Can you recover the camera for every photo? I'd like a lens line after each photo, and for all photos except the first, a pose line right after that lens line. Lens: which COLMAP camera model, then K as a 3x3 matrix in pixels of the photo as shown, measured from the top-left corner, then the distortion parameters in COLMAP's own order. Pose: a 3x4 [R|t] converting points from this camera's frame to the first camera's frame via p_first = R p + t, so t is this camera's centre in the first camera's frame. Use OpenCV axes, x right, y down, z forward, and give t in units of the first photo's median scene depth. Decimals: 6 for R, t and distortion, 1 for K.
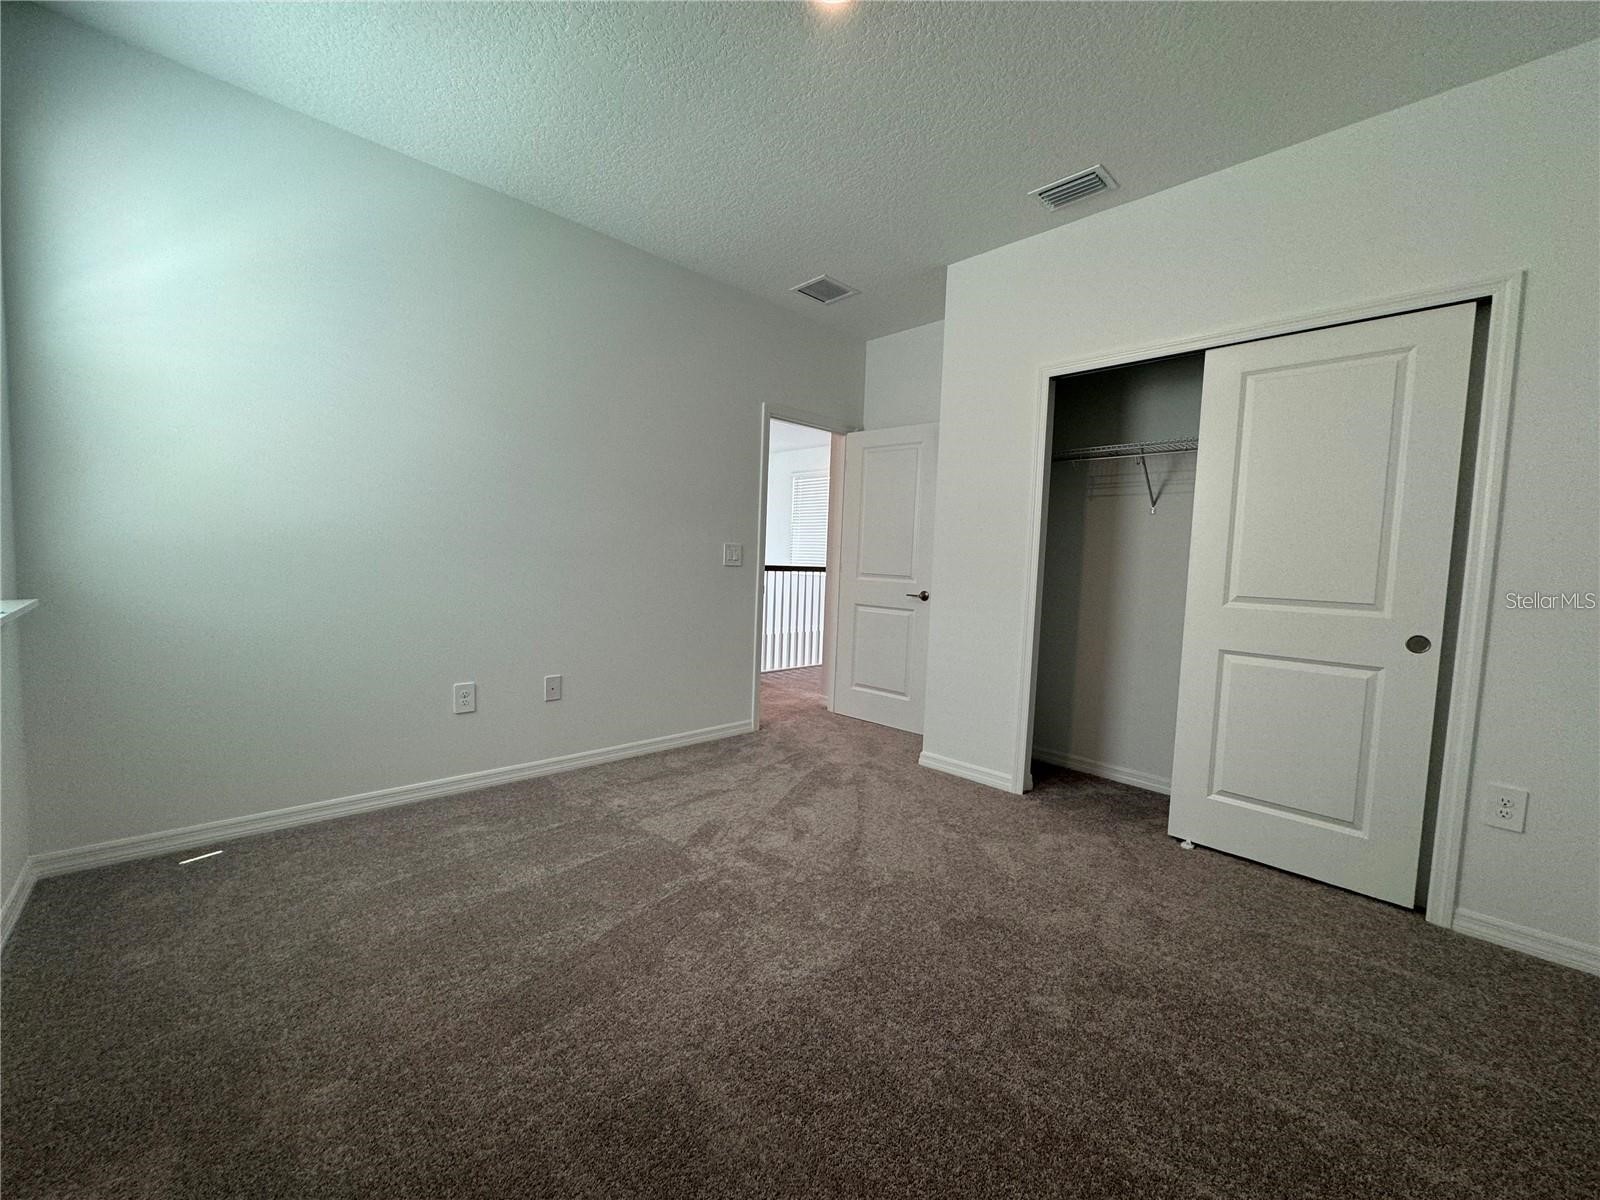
lens RADIAL K [[640.5, 0, 800.0], [0, 640.5, 600.0], [0, 0, 1]] dist [0.000248, -0.000014]
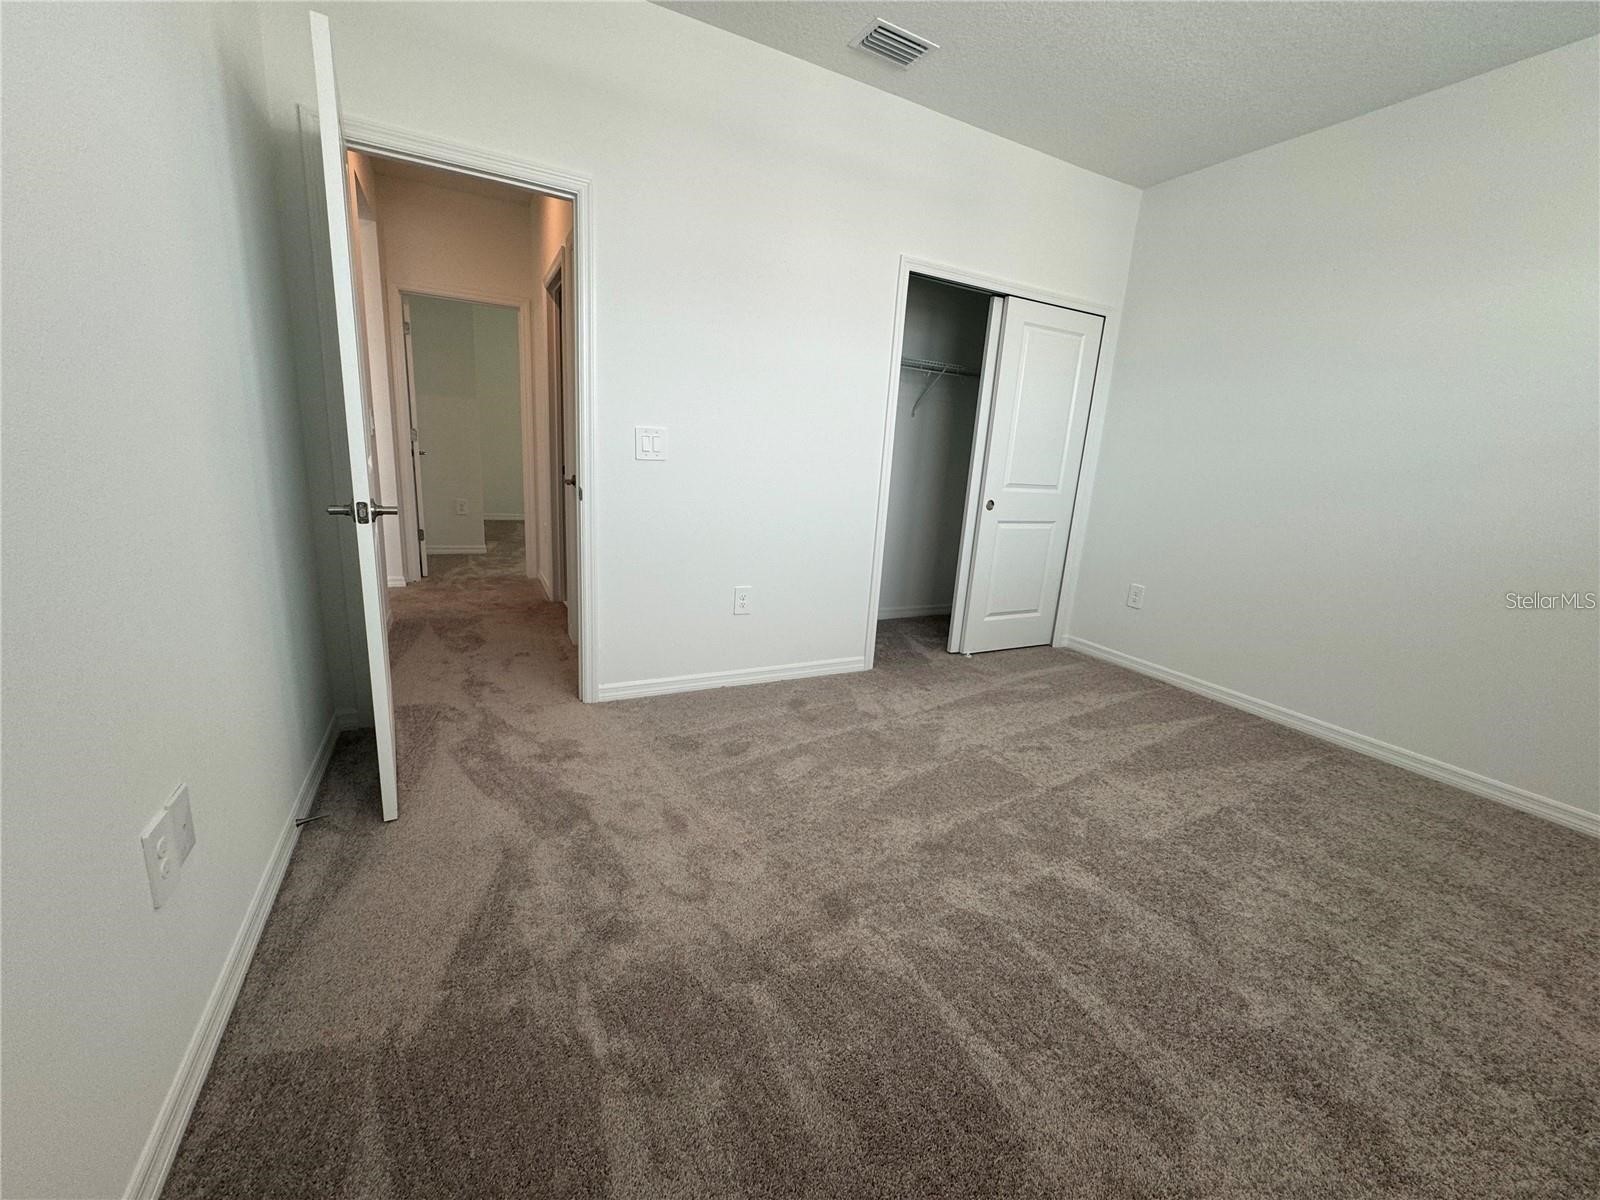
lens RADIAL K [[640.5, 0, 800.0], [0, 640.5, 600.0], [0, 0, 1]] dist [0.000248, -0.000014]
pose [[0.281817, -0.247340, 0.927039, -0.829885], [-0.000106, 0.966193, 0.257819, -0.119845], [-0.959468, -0.072756, 0.272264, 0.968578]]
